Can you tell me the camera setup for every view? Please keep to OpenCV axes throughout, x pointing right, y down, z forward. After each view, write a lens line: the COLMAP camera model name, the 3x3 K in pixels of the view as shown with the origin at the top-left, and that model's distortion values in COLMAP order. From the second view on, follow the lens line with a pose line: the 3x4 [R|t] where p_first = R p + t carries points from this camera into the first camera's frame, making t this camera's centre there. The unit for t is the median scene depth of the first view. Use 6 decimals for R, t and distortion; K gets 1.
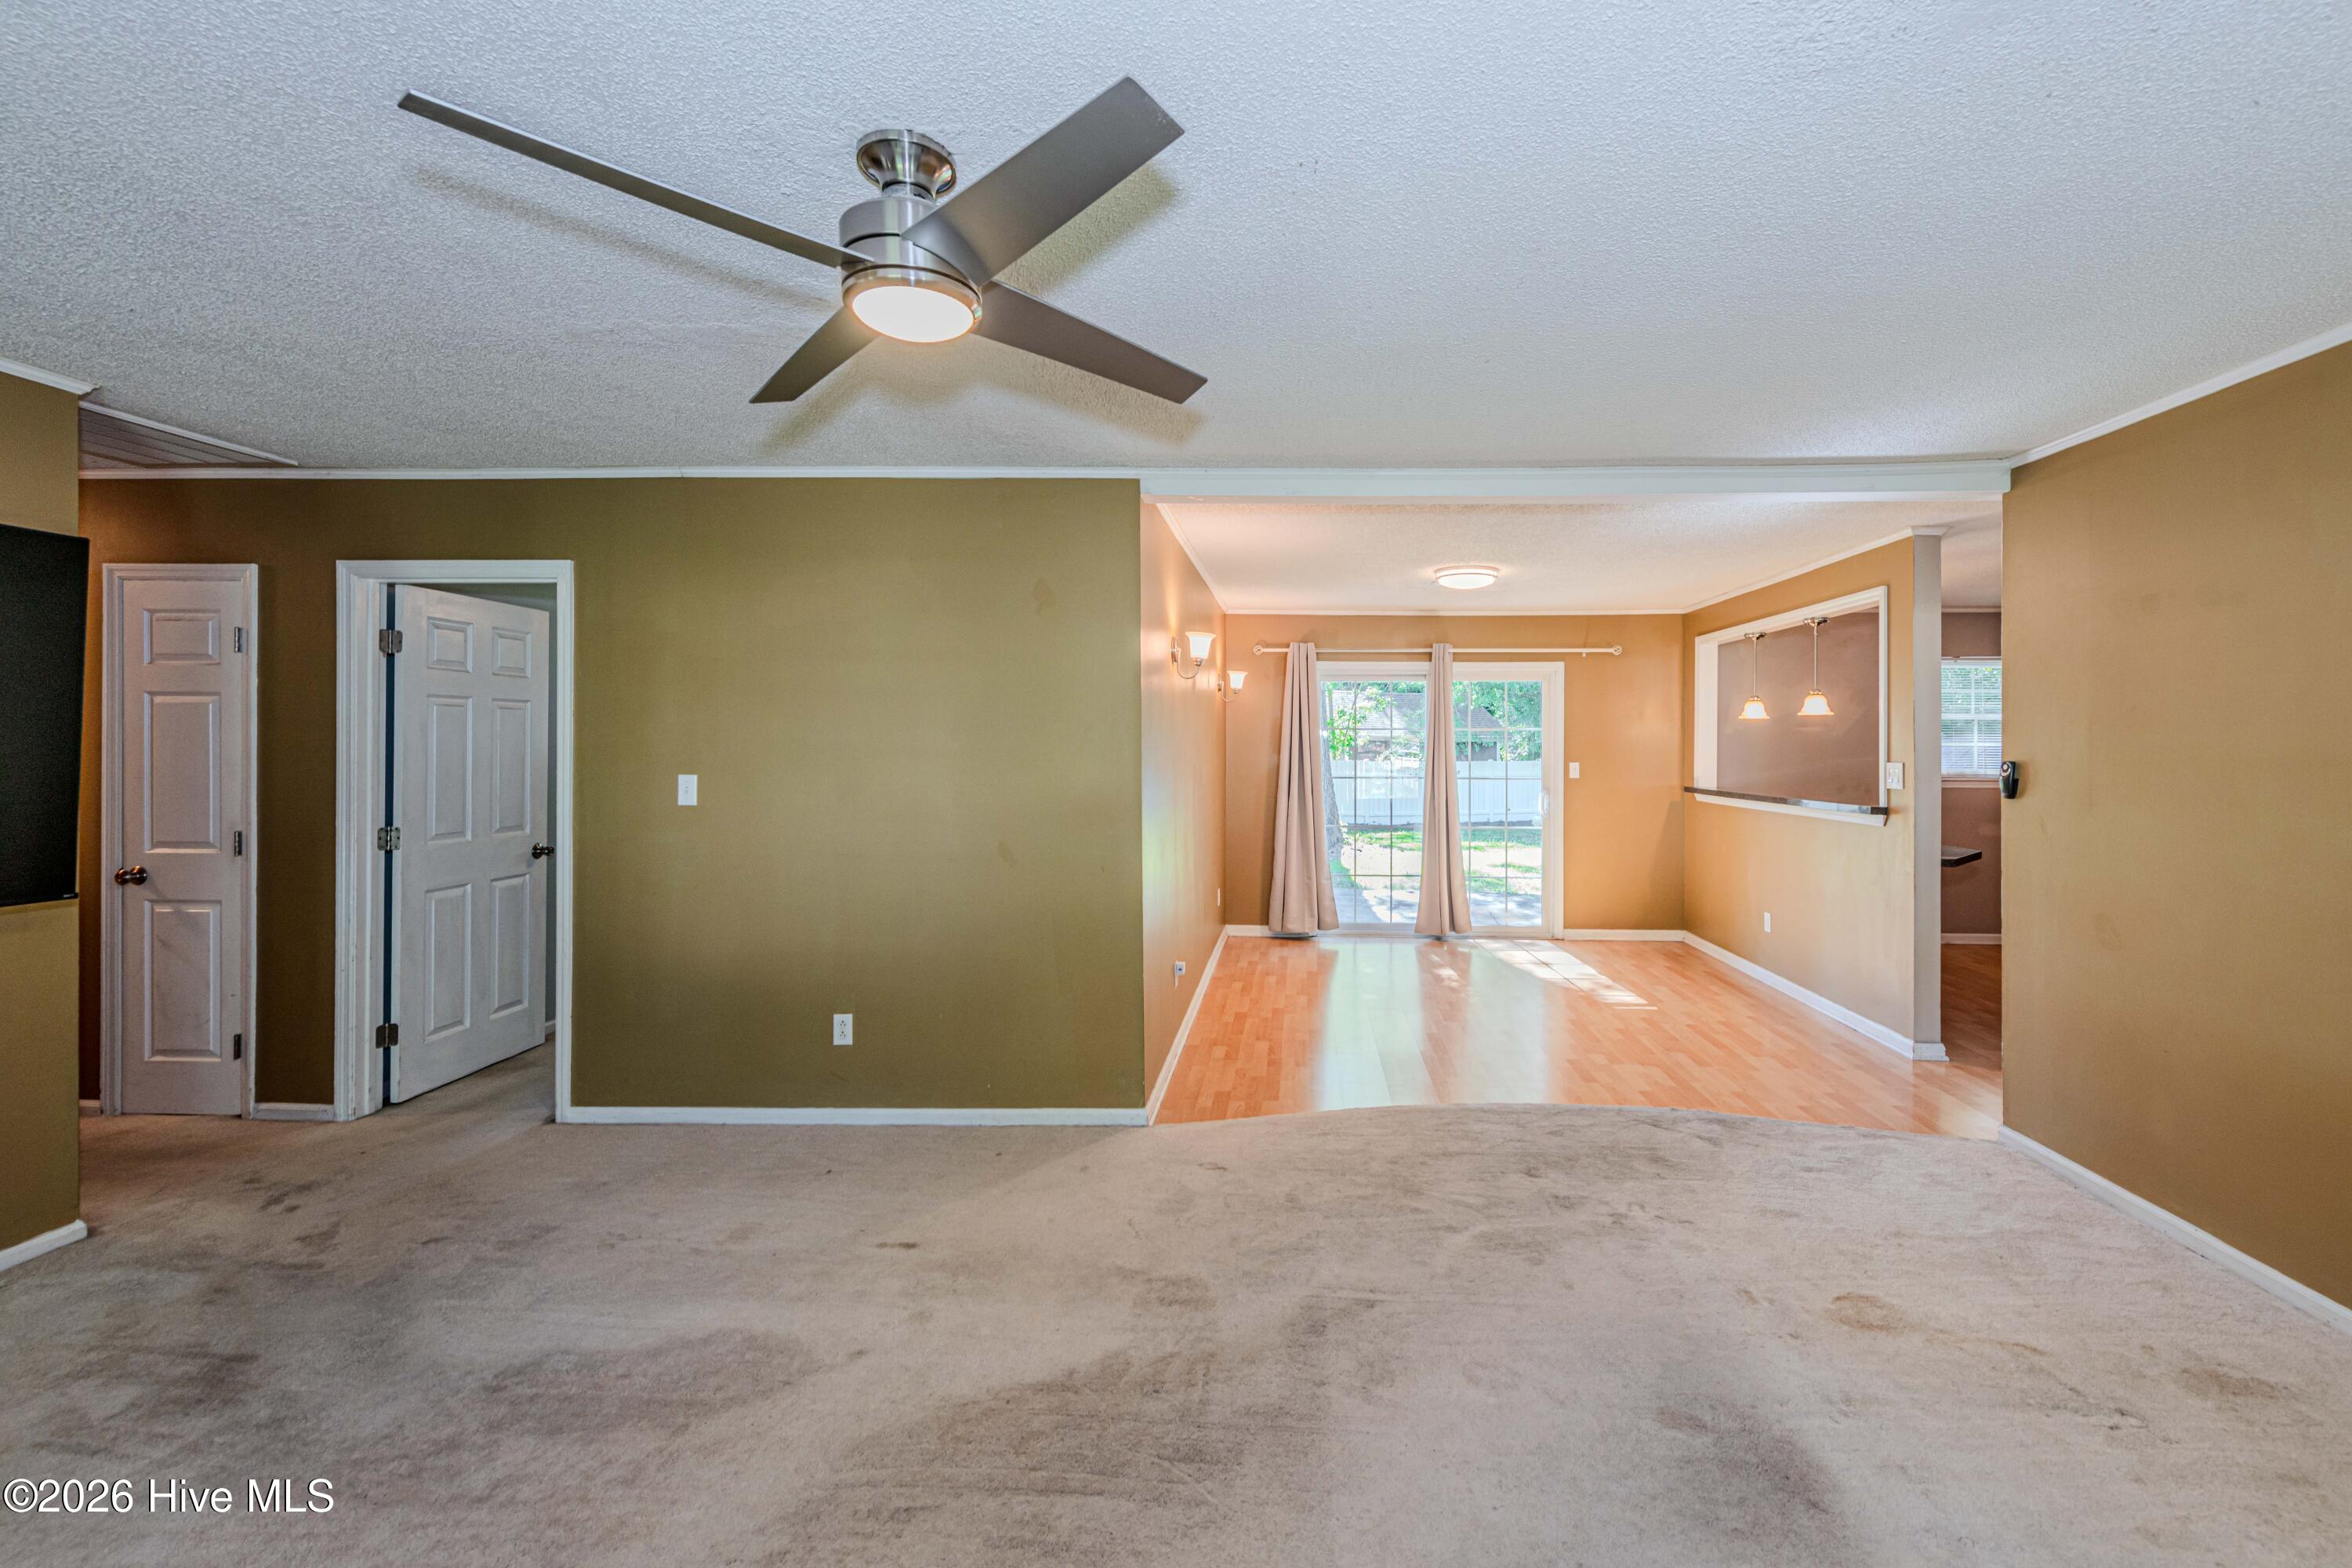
lens RADIAL K [[963.6, 0, 1272.4], [0, 963.6, 741.6], [0, 0, 1]] dist [0.001333, 0.000059]
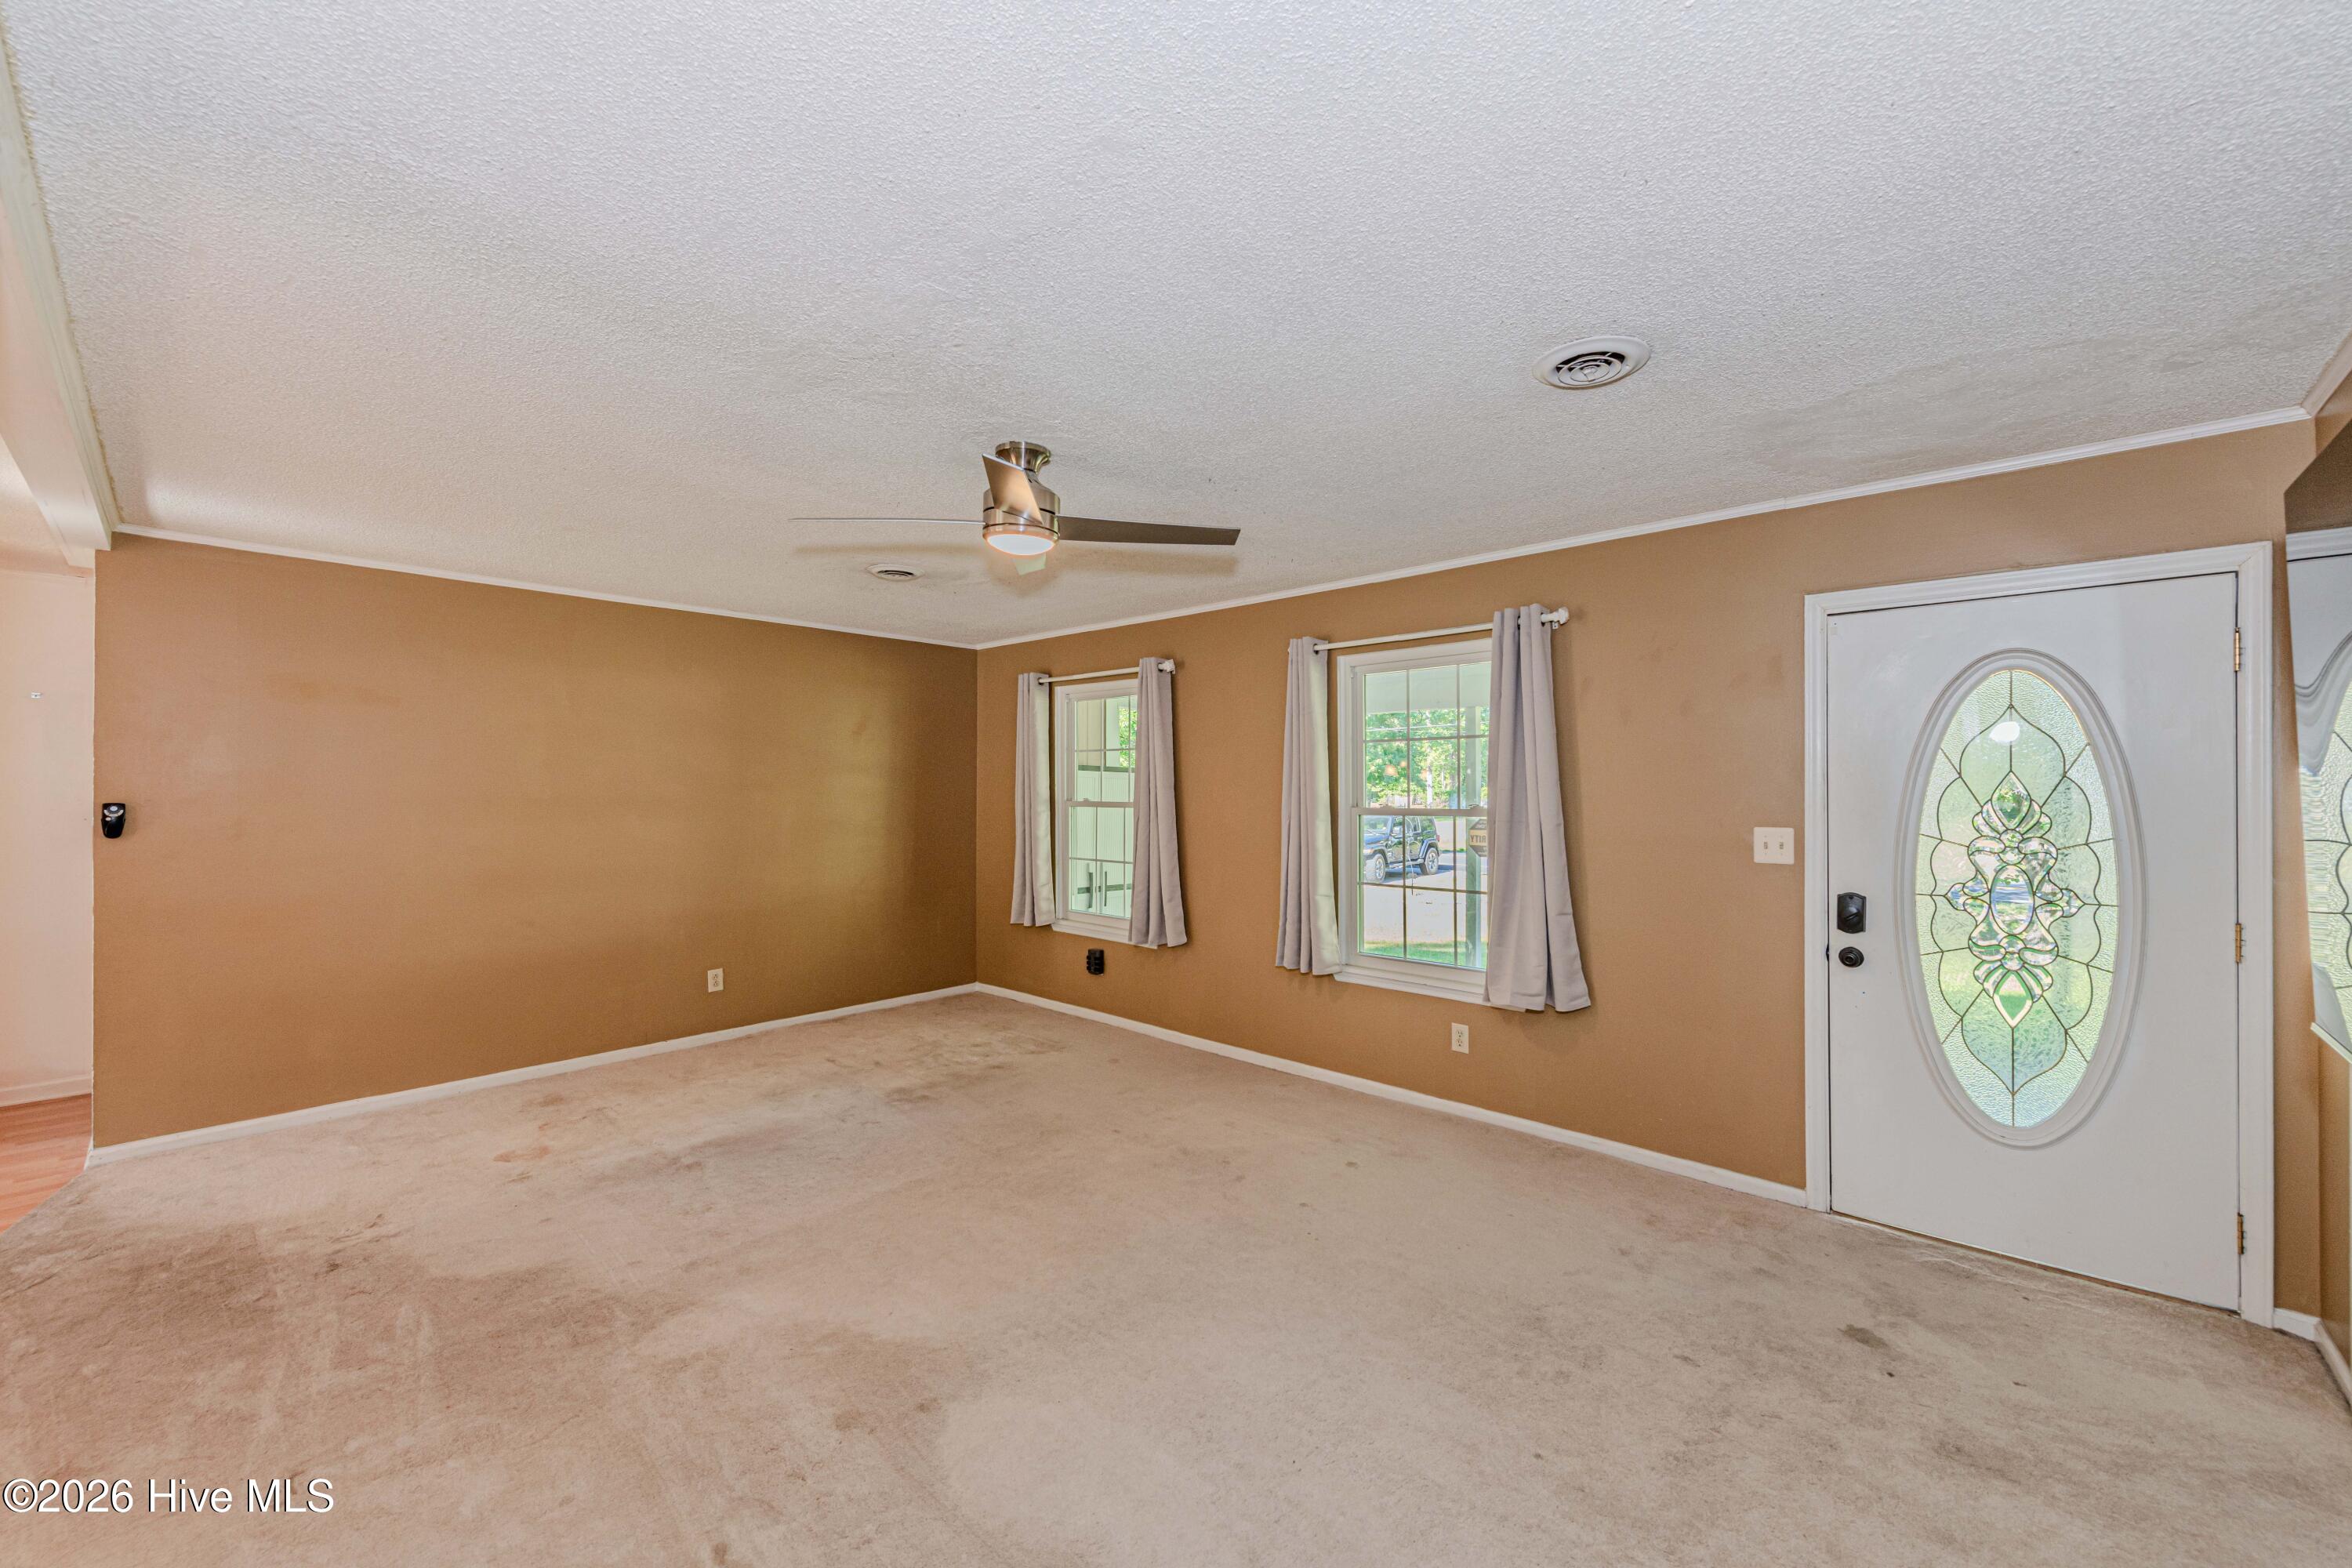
lens RADIAL K [[904.8, 0, 1174.7], [0, 904.8, 795.5], [0, 0, 1]] dist [0.018002, -0.009890]
pose [[-0.757609, -0.006844, 0.652673, -0.757831], [-0.007412, 0.999971, 0.001882, 0.000804], [-0.652667, -0.003412, -0.757637, 0.952177]]
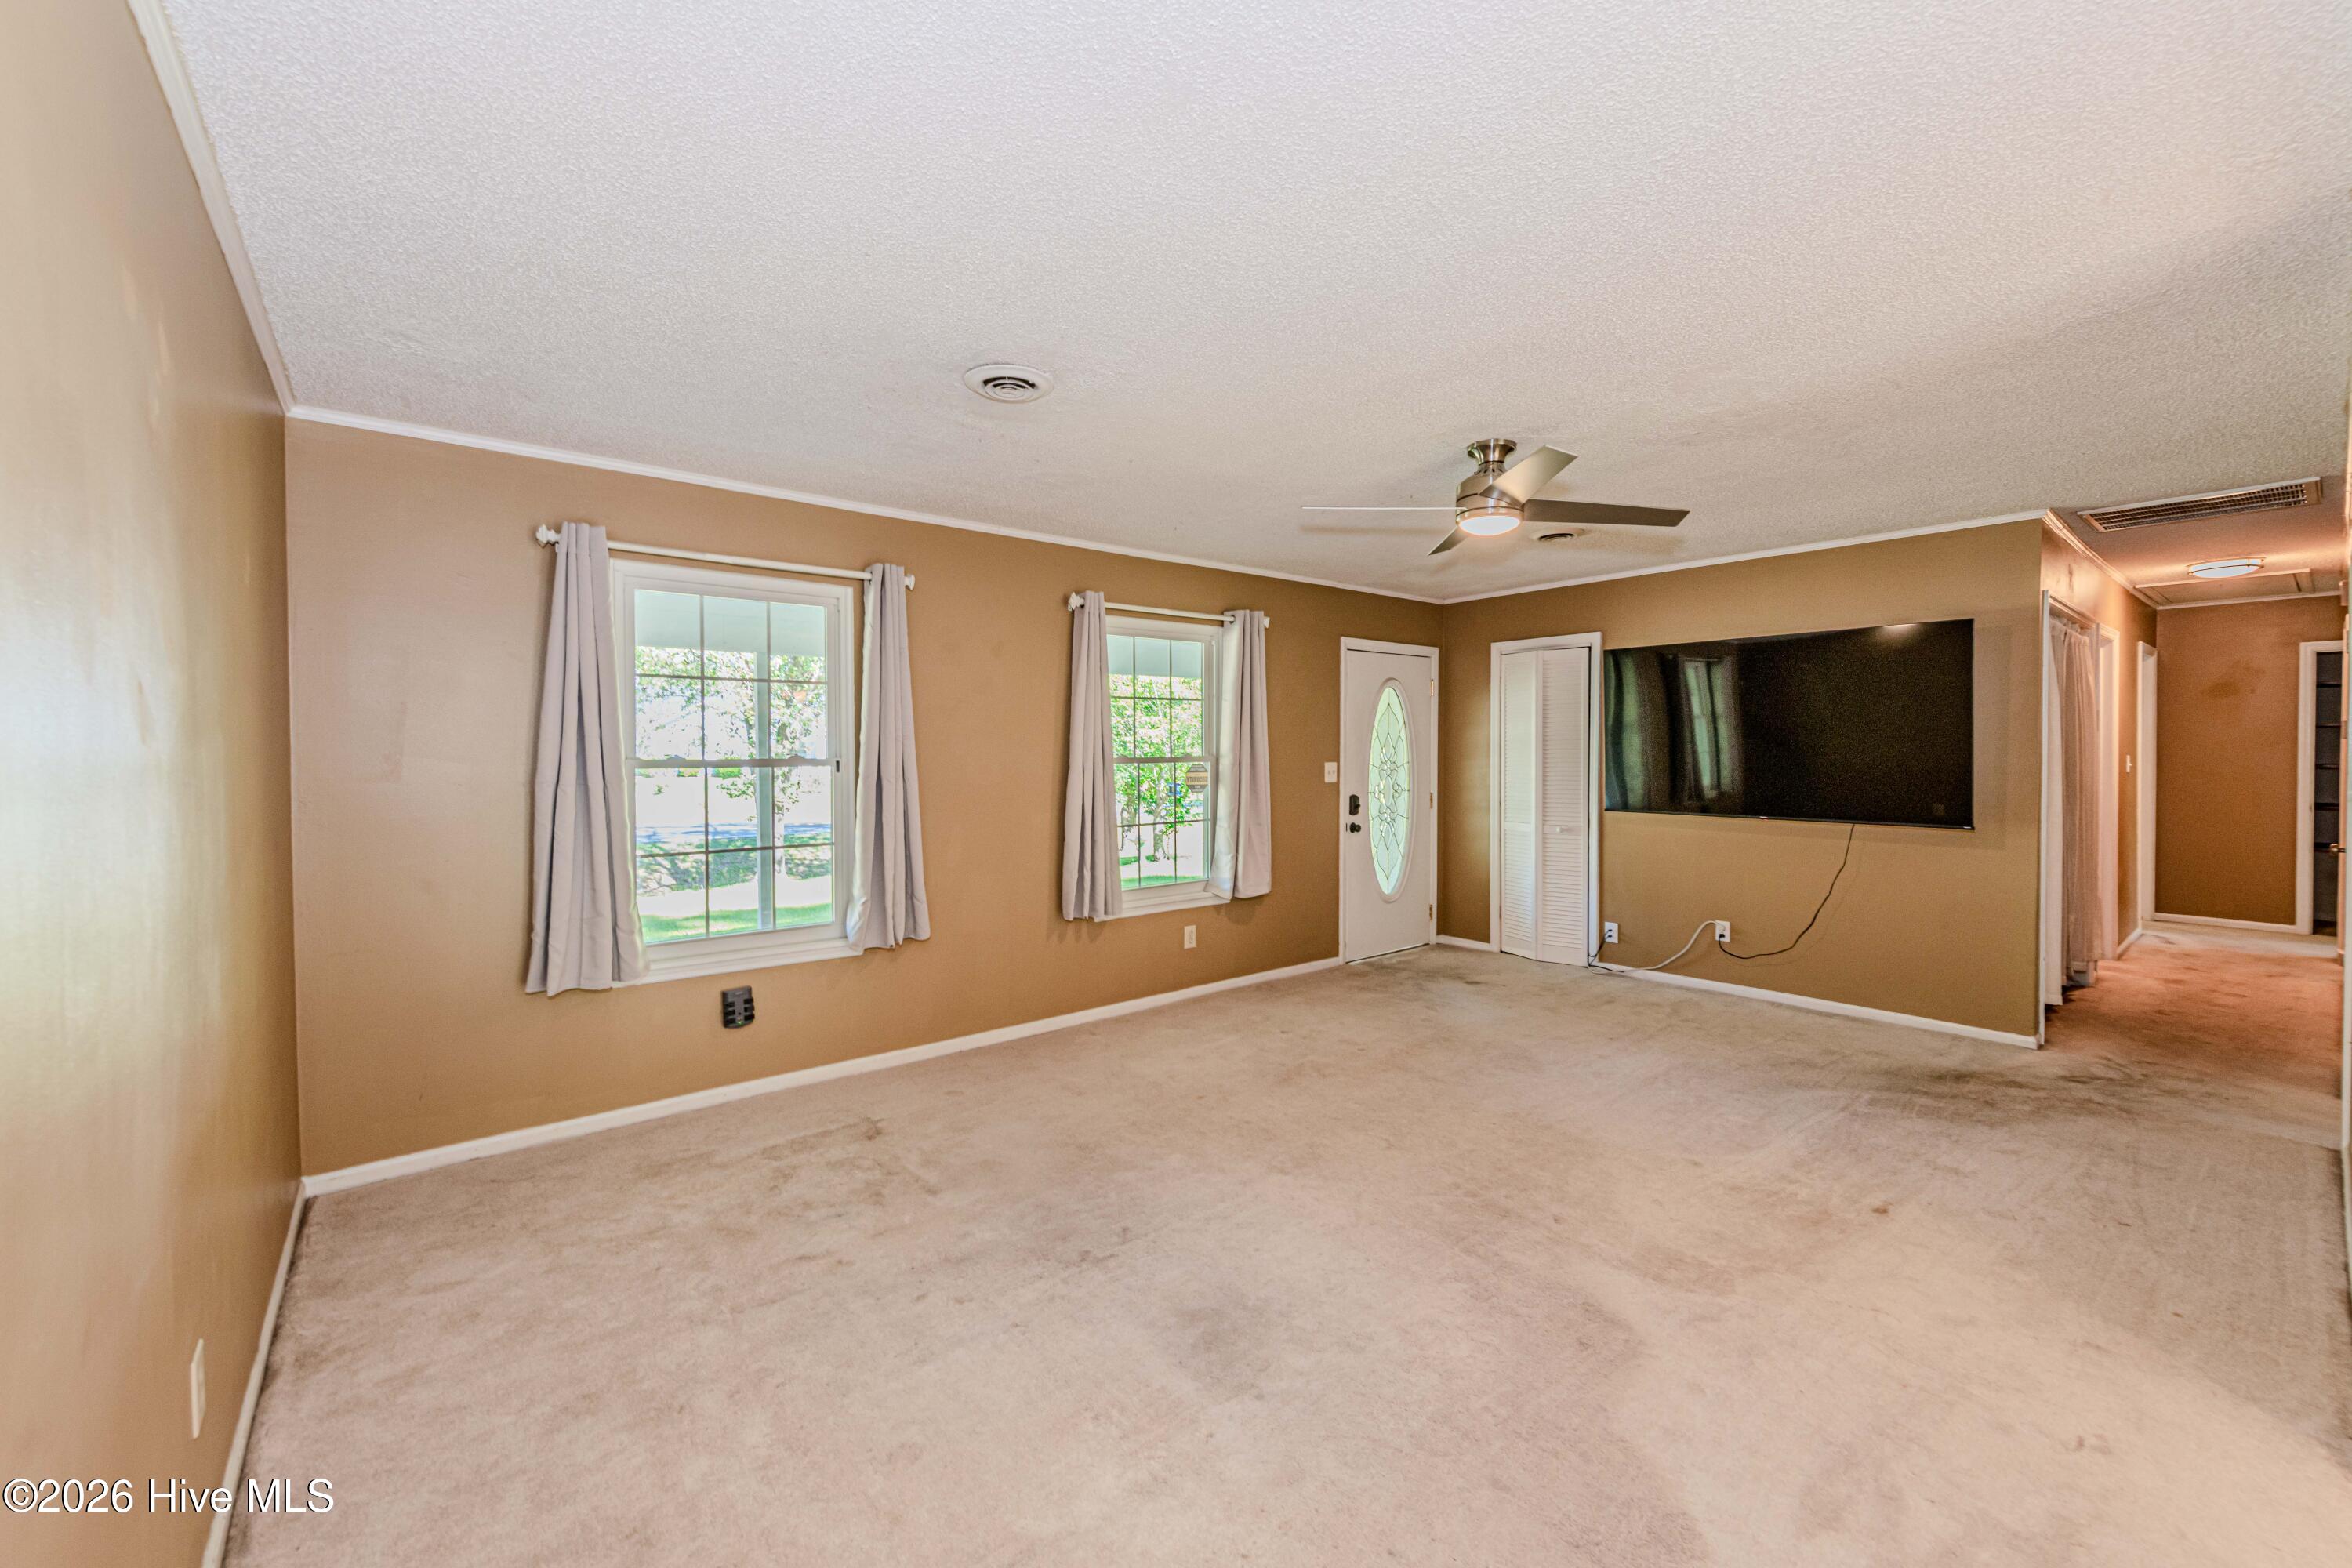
lens RADIAL K [[922.8, 0, 1176.0], [0, 922.8, 784.0], [0, 0, 1]] dist [0.020380, -0.010825]
pose [[-0.753524, 0.025744, -0.656916, 0.654467], [0.004506, 0.999412, 0.033998, 0.010742], [0.657405, 0.022658, -0.753197, 0.943941]]
